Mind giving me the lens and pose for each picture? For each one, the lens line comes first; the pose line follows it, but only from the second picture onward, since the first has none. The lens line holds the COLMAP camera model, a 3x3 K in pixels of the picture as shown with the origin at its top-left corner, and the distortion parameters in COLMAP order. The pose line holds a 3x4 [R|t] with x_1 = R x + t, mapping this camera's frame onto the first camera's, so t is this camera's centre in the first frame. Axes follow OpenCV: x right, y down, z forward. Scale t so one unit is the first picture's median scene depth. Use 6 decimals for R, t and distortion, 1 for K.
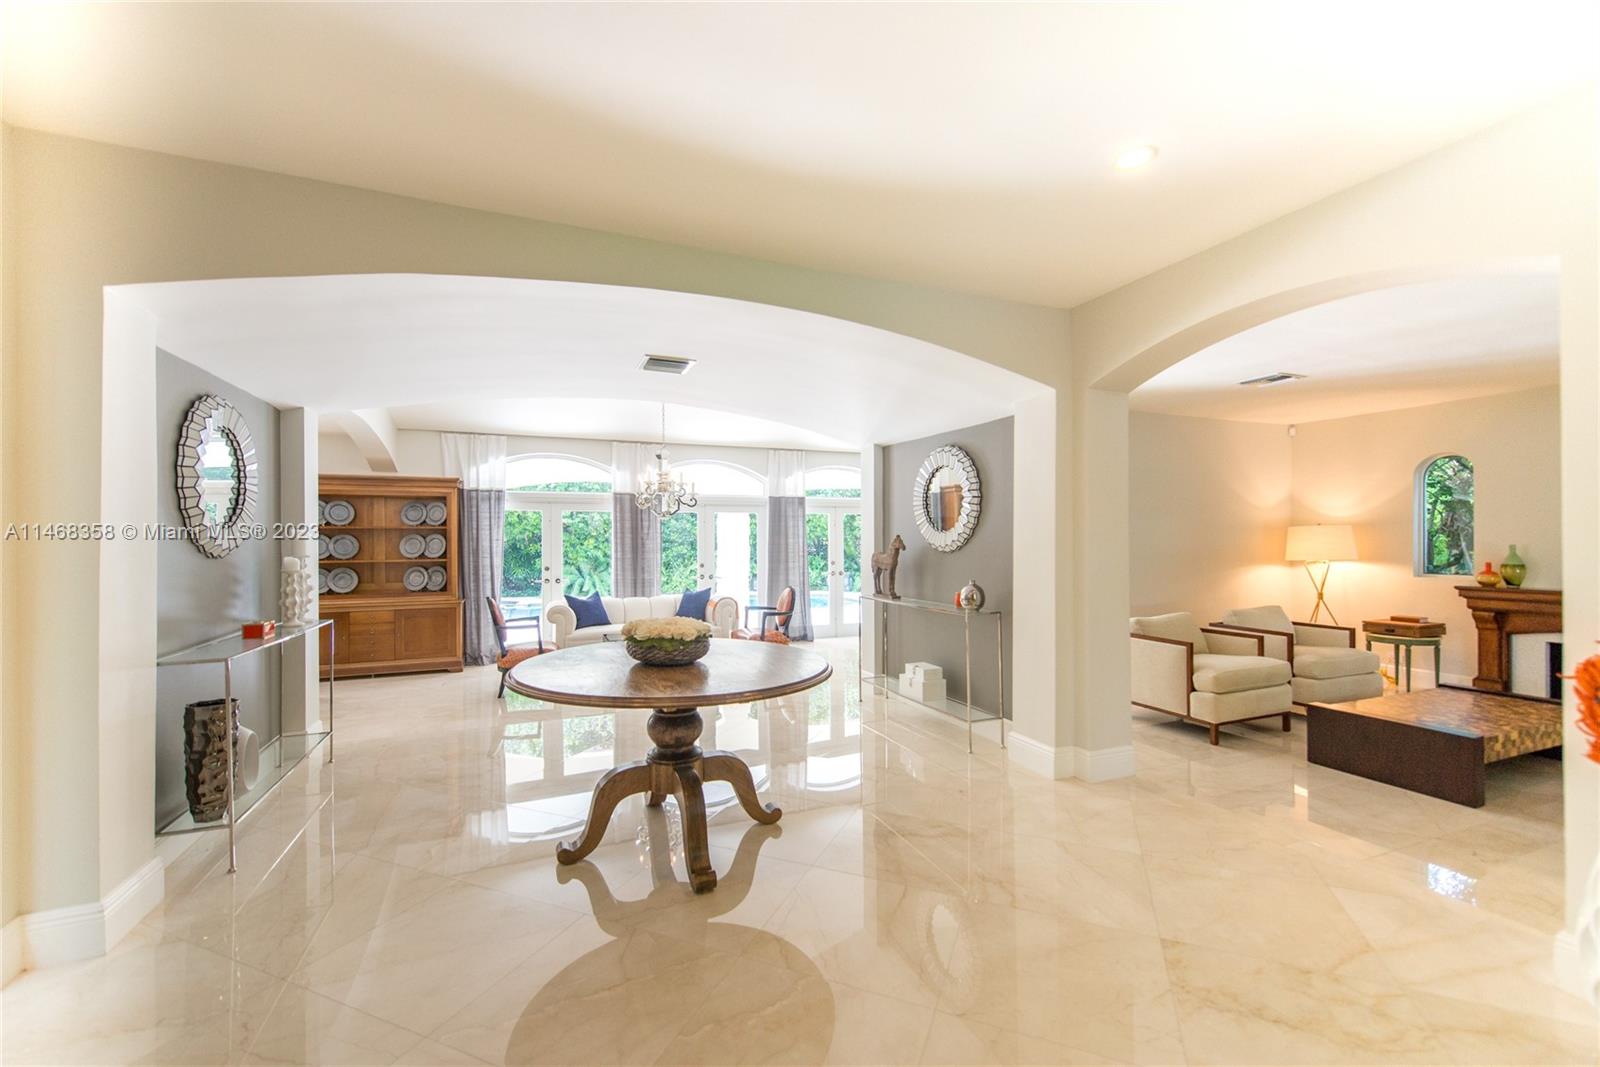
lens RADIAL K [[642.9, 0, 802.5], [0, 642.9, 540.4], [0, 0, 1]] dist [0.001096, 0.000014]
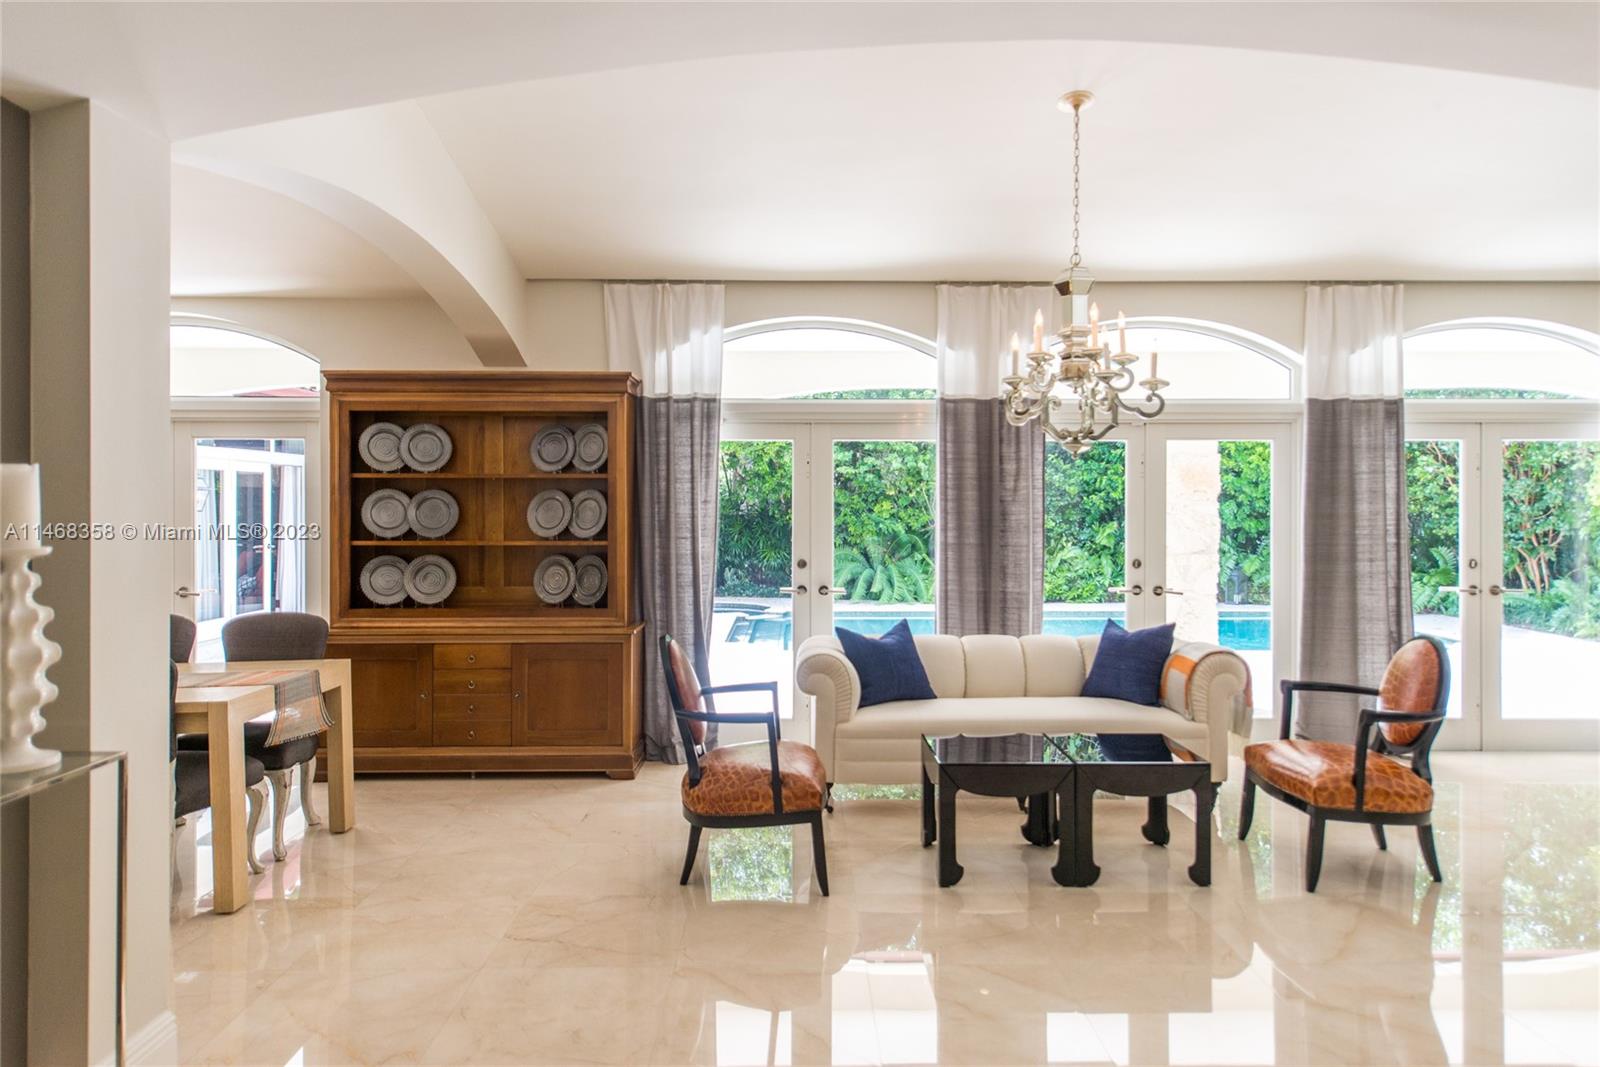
lens RADIAL K [[1025.6, 0, 799.9], [0, 1025.6, 507.0], [0, 0, 1]] dist [0.002099, 0.000548]
pose [[0.921764, 0.006624, -0.387694, -0.114217], [-0.005637, 0.999977, 0.003682, -0.000452], [0.387710, -0.001209, 0.921781, 0.324852]]
